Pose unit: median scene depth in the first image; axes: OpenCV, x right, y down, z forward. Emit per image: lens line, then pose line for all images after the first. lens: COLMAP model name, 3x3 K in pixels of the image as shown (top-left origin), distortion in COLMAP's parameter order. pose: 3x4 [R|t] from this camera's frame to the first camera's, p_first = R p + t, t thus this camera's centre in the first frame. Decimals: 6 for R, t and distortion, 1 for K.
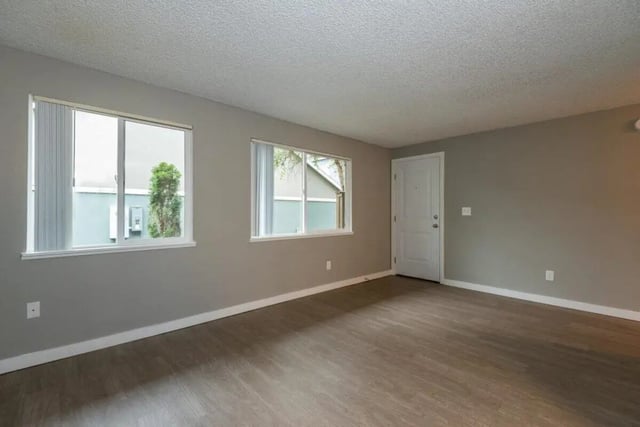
lens RADIAL K [[287.4, 0, 320.0], [0, 287.4, 213.5], [0, 0, 1]] dist [0.031524, -0.029796]
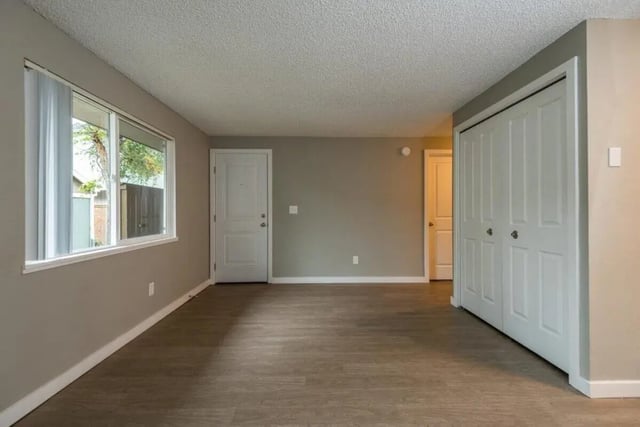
lens RADIAL K [[287.4, 0, 320.0], [0, 287.4, 213.5], [0, 0, 1]] dist [0.031524, -0.029796]
pose [[0.665947, -0.012403, 0.745896, -0.258440], [0.009226, 0.999922, 0.008389, -0.001891], [-0.745942, 0.001295, 0.666010, 0.289117]]
